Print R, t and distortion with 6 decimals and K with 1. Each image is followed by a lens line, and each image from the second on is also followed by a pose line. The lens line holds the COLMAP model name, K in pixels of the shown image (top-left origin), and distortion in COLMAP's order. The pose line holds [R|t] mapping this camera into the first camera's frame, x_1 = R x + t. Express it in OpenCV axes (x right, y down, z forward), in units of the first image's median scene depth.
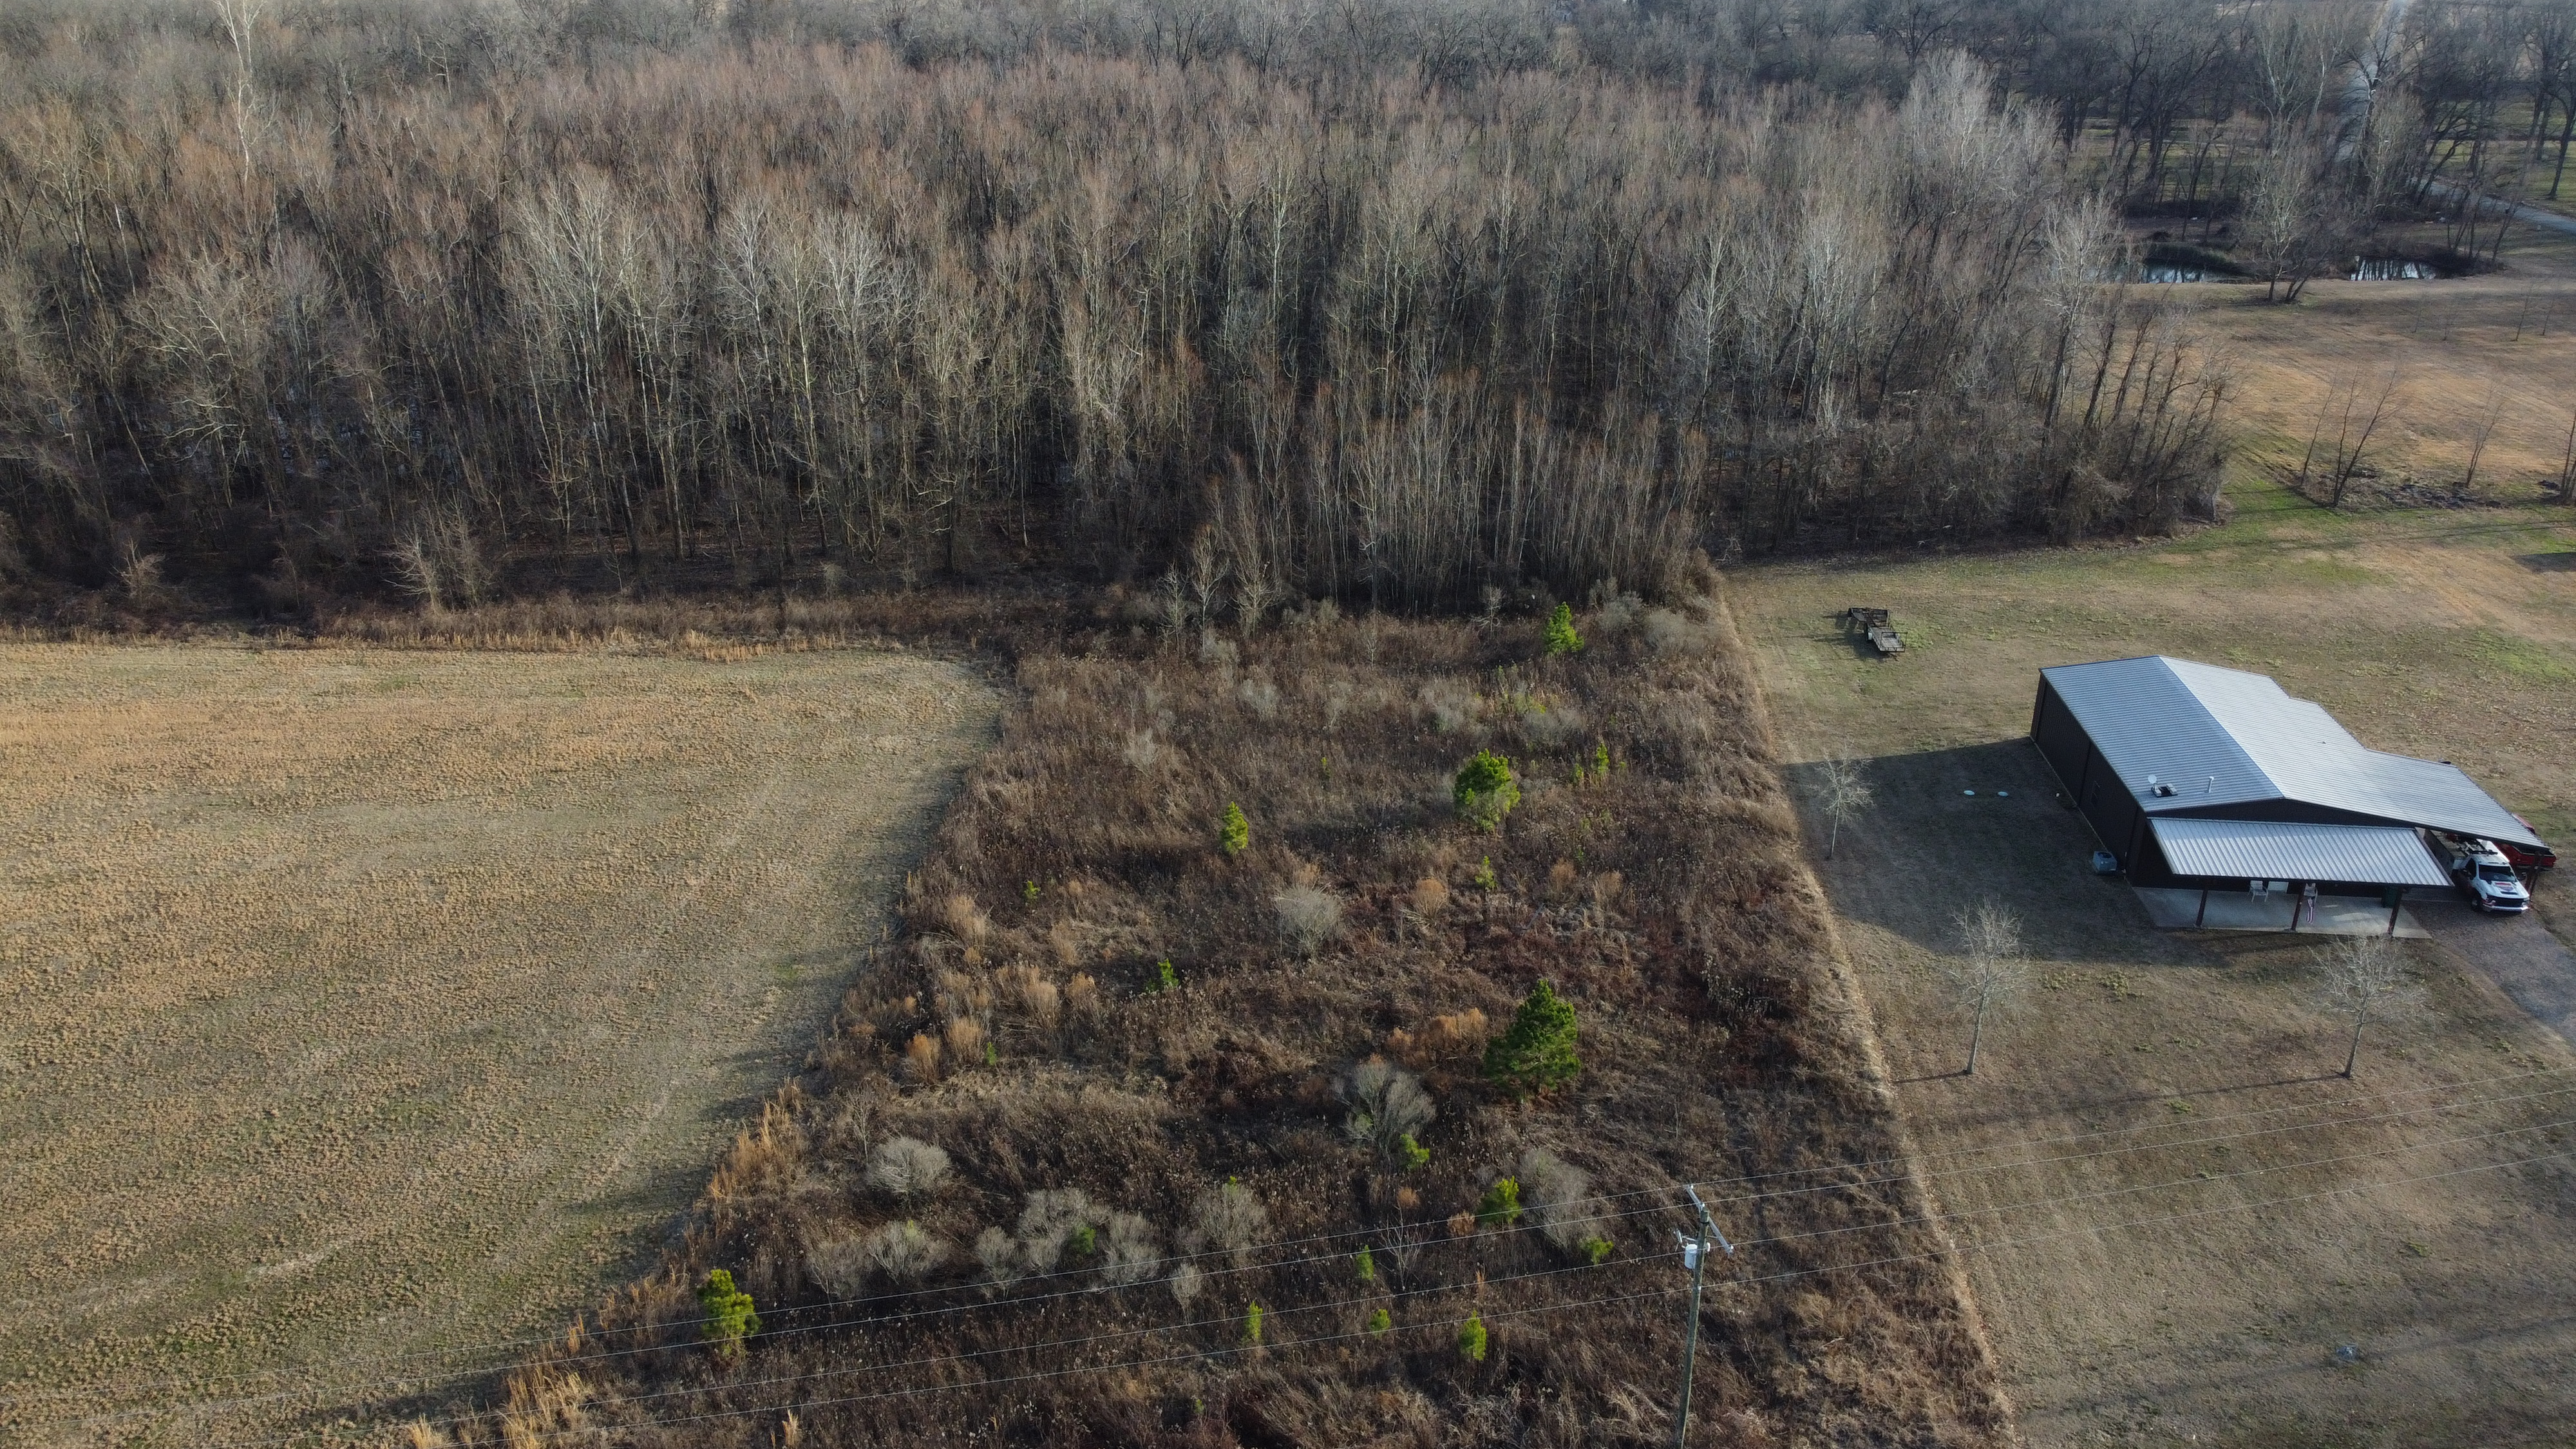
lens RADIAL K [[1944.2, 0, 1288.0], [0, 1944.2, 724.5], [0, 0, 1]] dist [-0.000624, -0.006887]
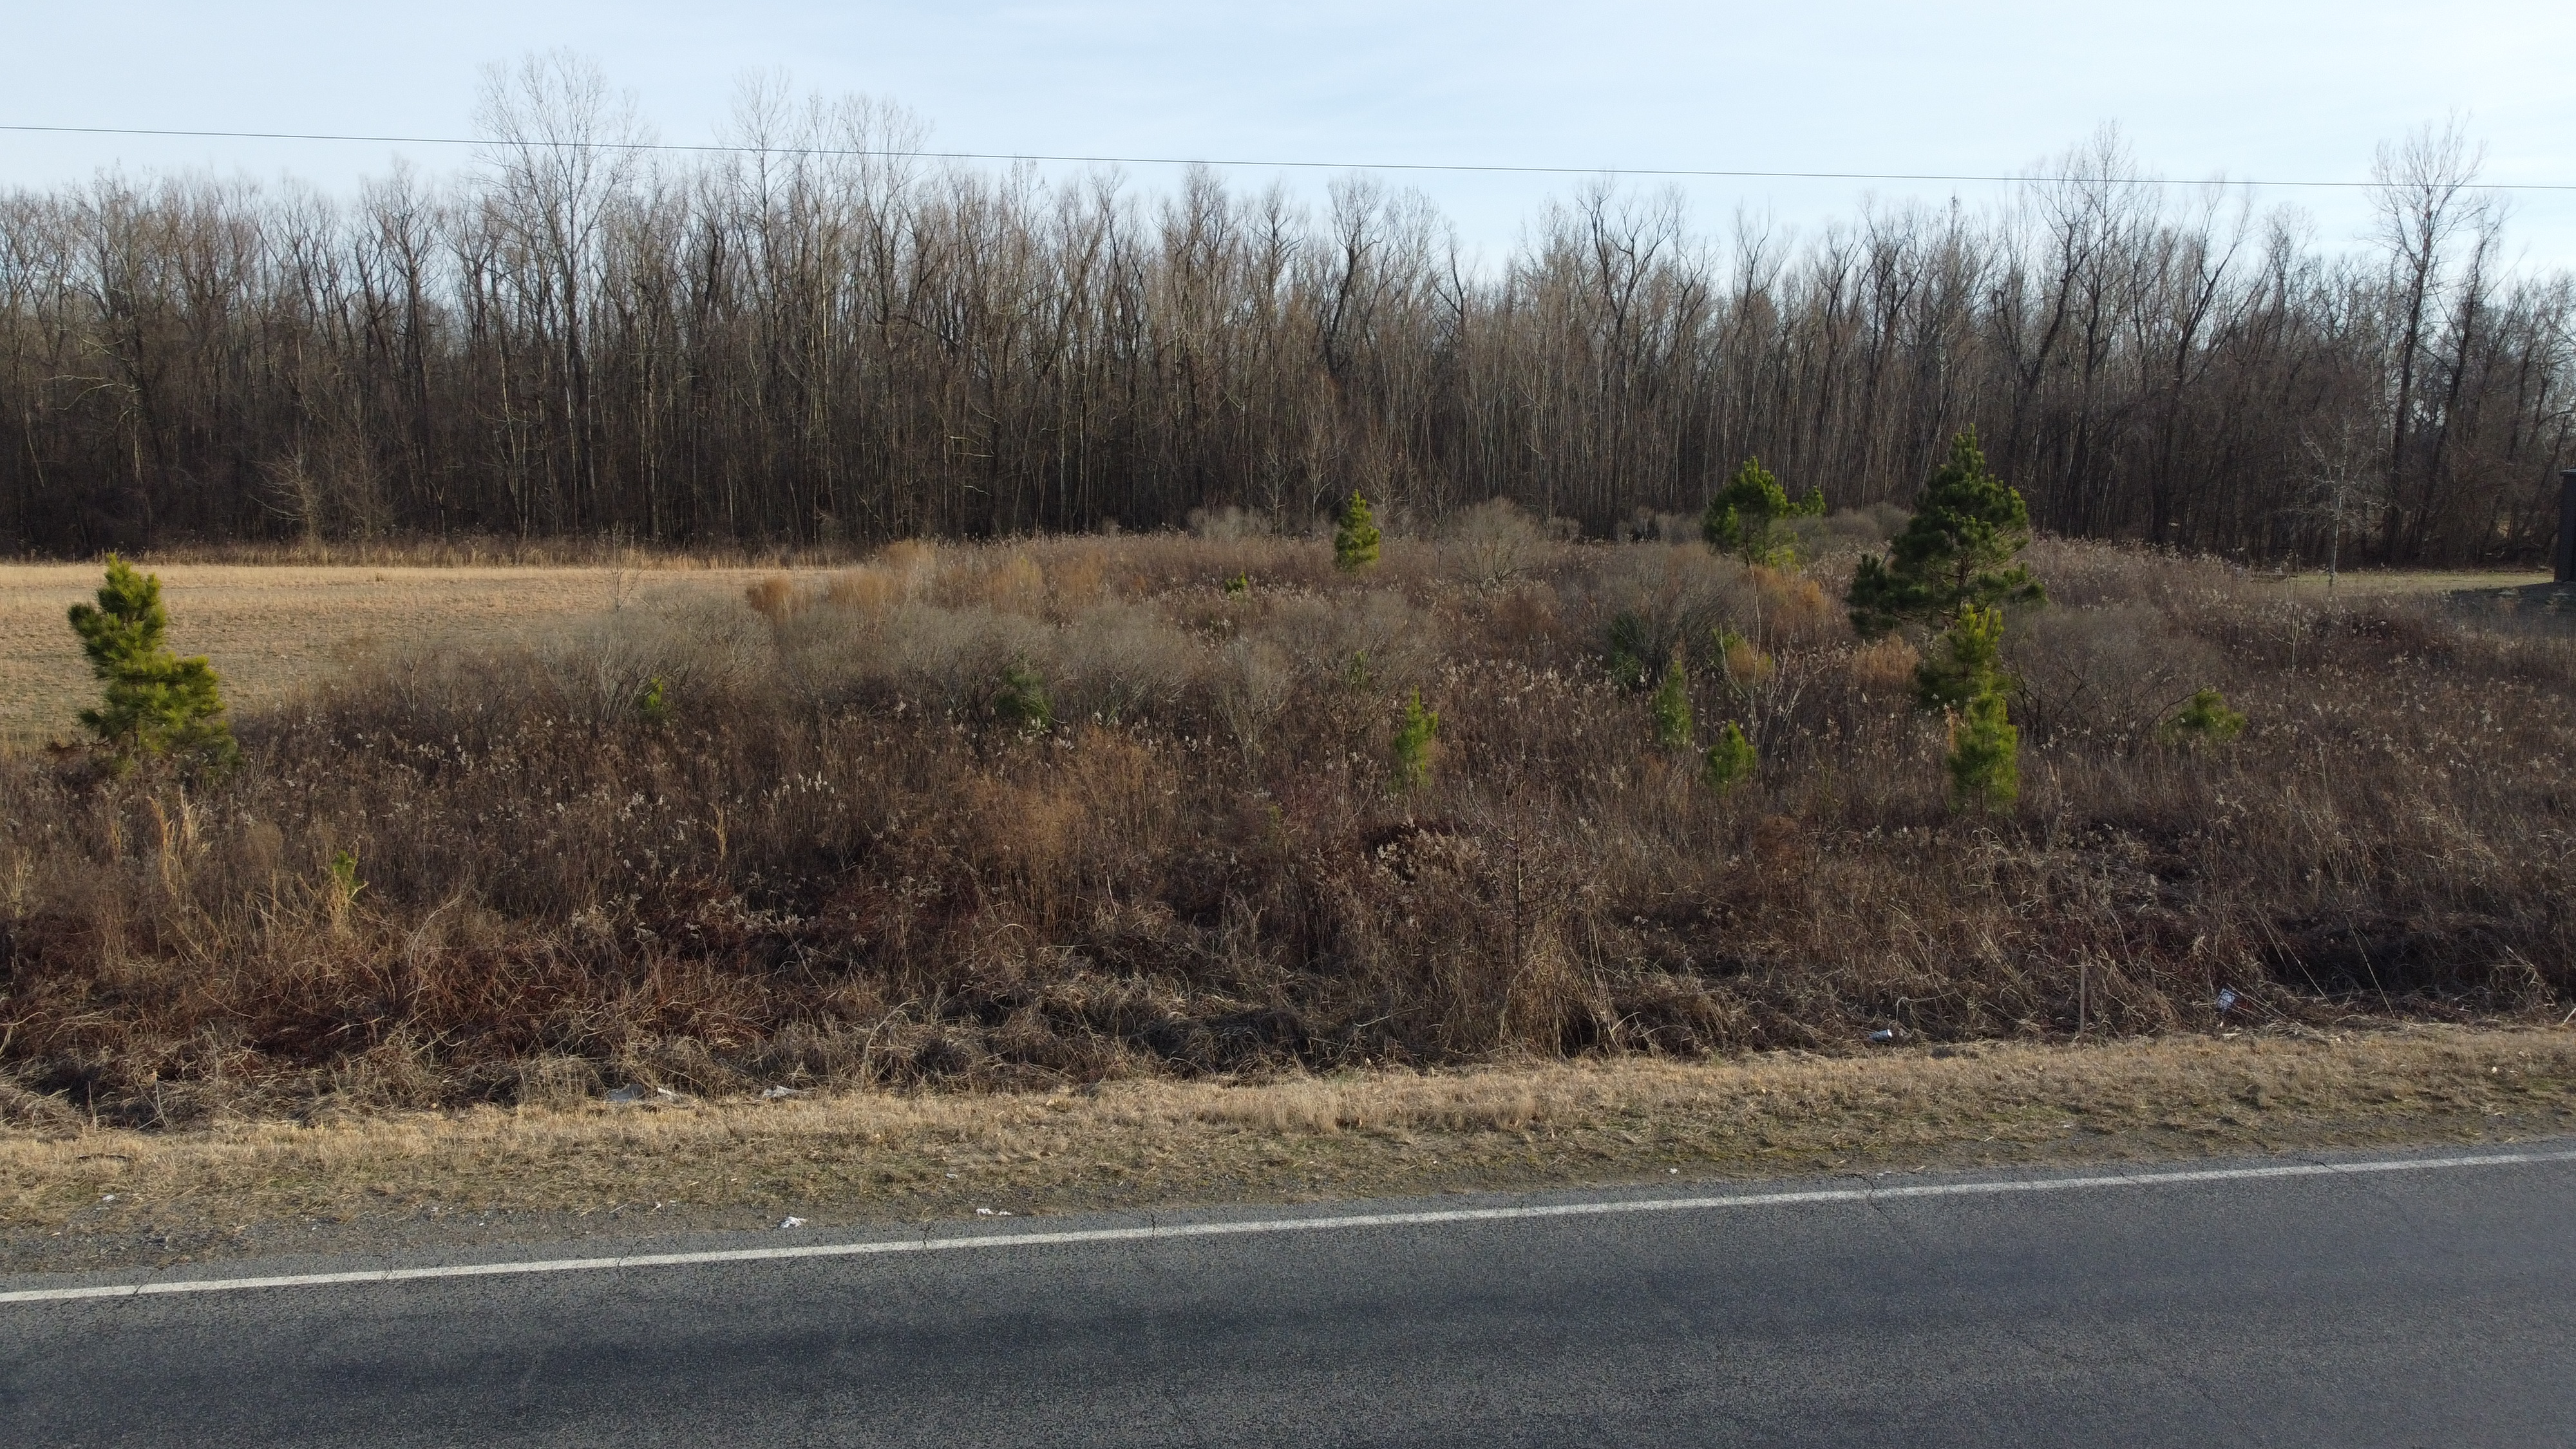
lens RADIAL K [[1942.6, 0, 1285.9], [0, 1942.6, 718.0], [0, 0, 1]] dist [-0.001210, -0.001045]
pose [[0.998316, 0.005513, -0.057754, -0.011465], [-0.020691, 0.963845, -0.265657, 0.218347], [0.054201, 0.266405, 0.962336, 0.325381]]
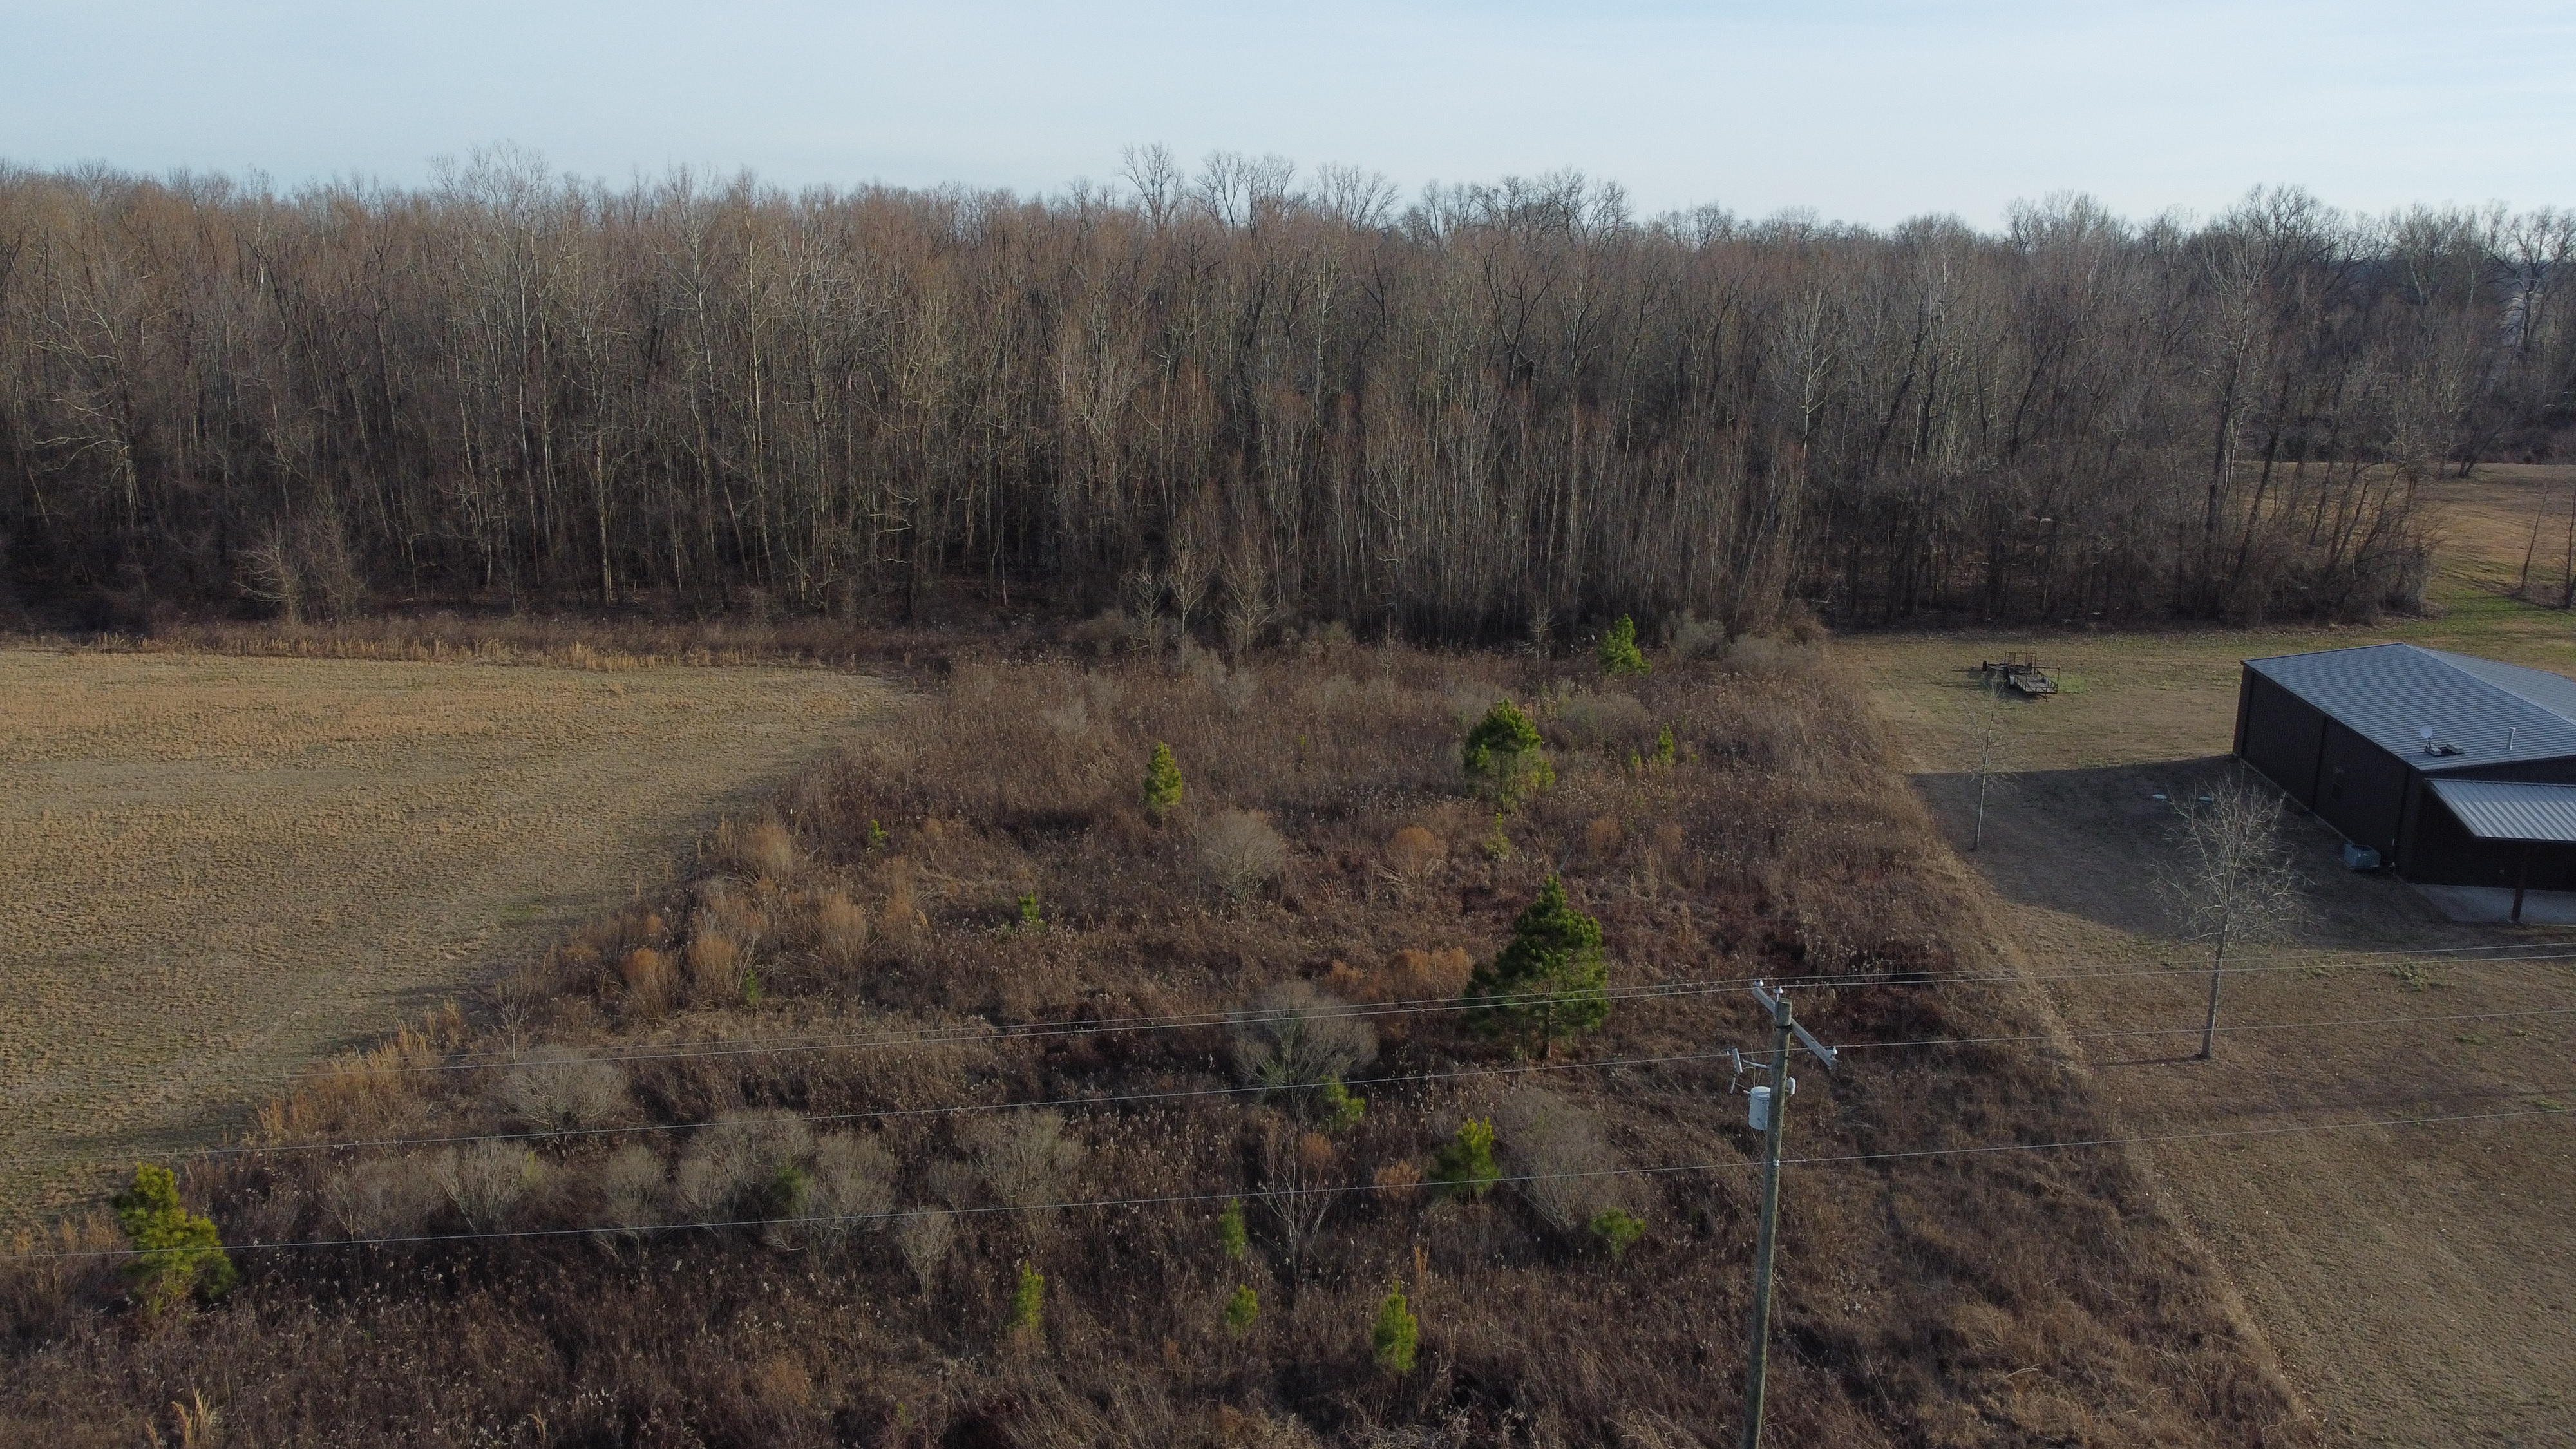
lens RADIAL K [[1944.2, 0, 1288.0], [0, 1944.2, 724.5], [0, 0, 1]] dist [-0.000624, -0.006887]
pose [[0.998203, 0.019259, -0.056752, 0.049142], [-0.028503, 0.985566, -0.166872, 0.123266], [0.052719, 0.168190, 0.984344, 0.207638]]
